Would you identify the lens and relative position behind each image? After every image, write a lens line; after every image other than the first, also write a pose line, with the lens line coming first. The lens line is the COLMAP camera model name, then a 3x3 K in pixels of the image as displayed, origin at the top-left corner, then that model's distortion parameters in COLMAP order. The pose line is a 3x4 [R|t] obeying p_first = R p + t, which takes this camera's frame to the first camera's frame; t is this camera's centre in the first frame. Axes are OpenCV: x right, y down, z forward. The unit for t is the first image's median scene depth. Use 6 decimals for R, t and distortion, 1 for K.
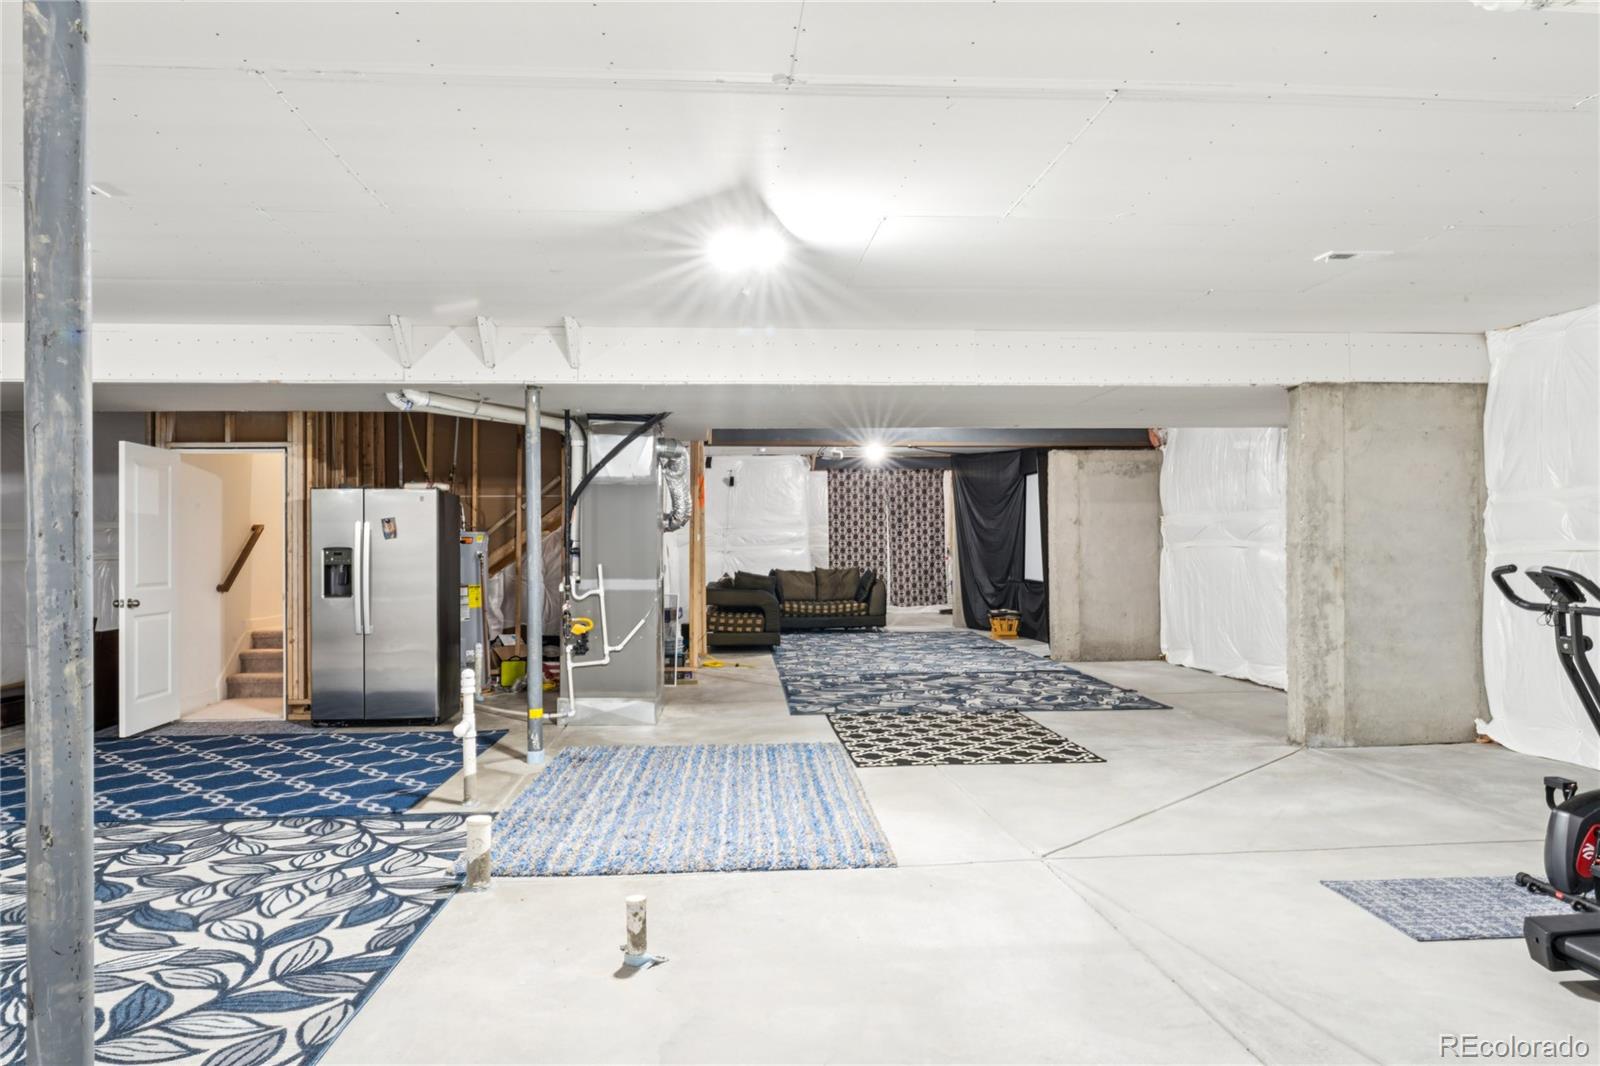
lens RADIAL K [[1084.0, 0, 803.4], [0, 1084.0, 534.5], [0, 0, 1]] dist [0.002236, -0.001590]
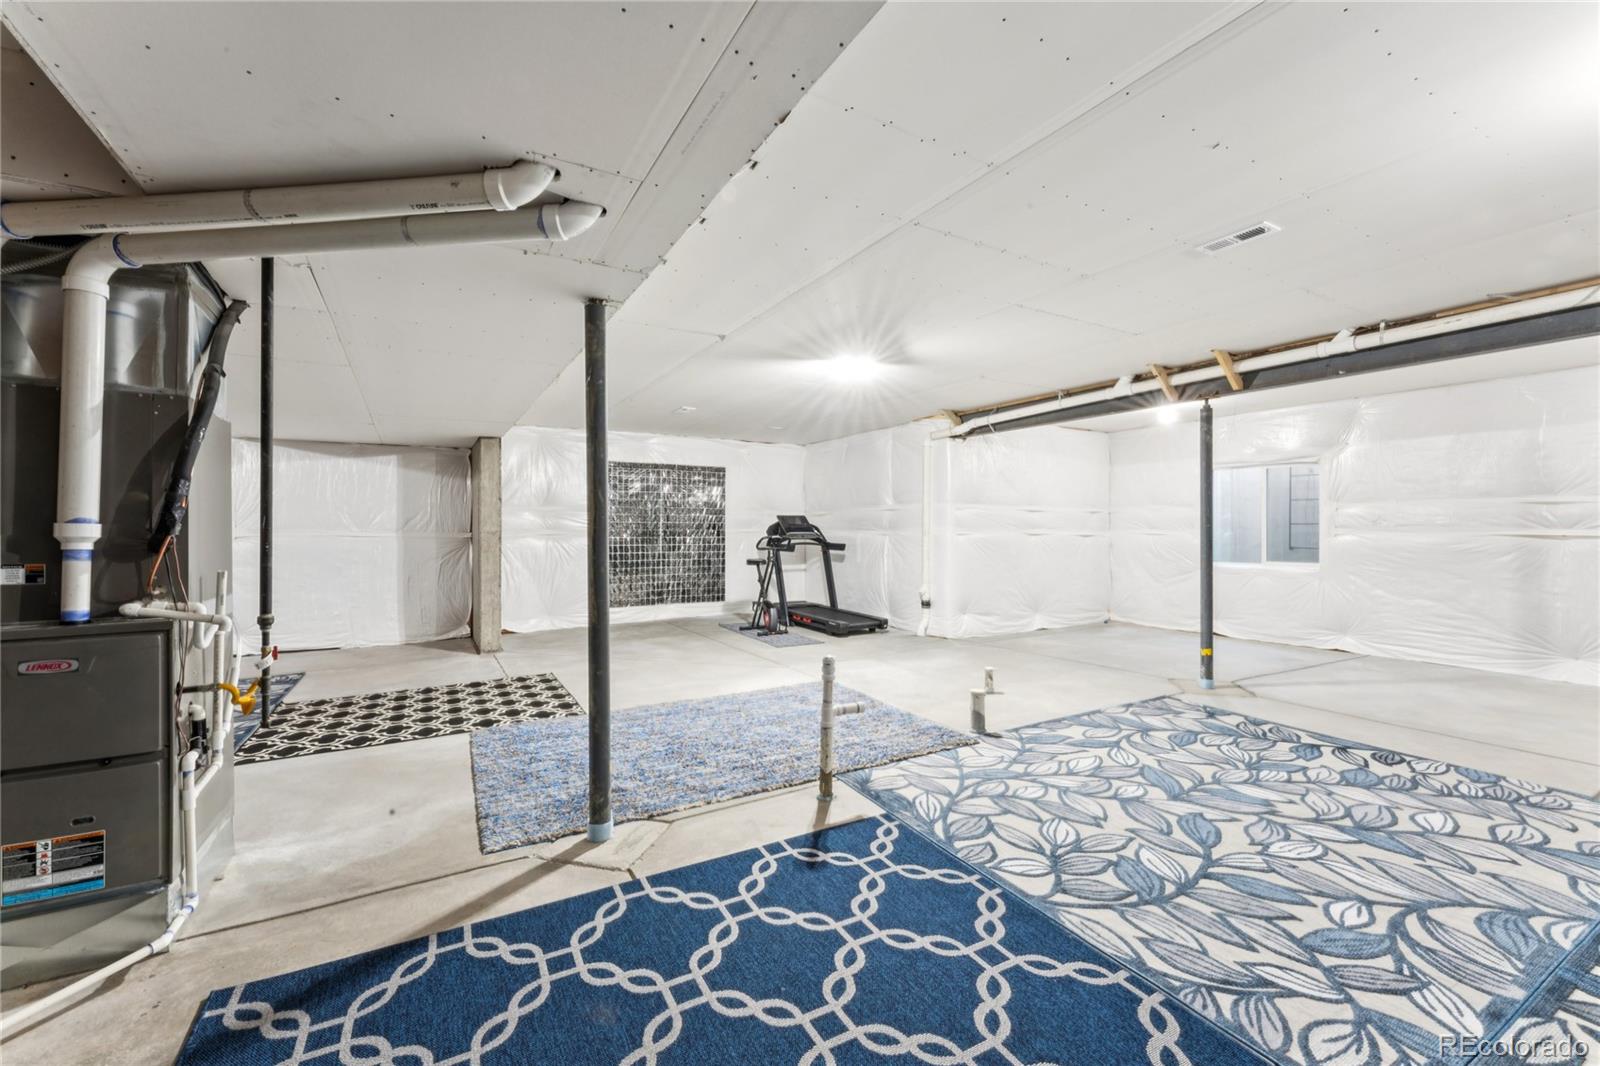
lens RADIAL K [[653.1, 0, 798.5], [0, 653.1, 527.2], [0, 0, 1]] dist [-0.000408, -0.000088]
pose [[-0.434265, 0.004596, 0.900774, -1.124405], [0.005496, 0.999982, -0.002452, 0.013592], [-0.900769, 0.003886, -0.434282, 1.747064]]
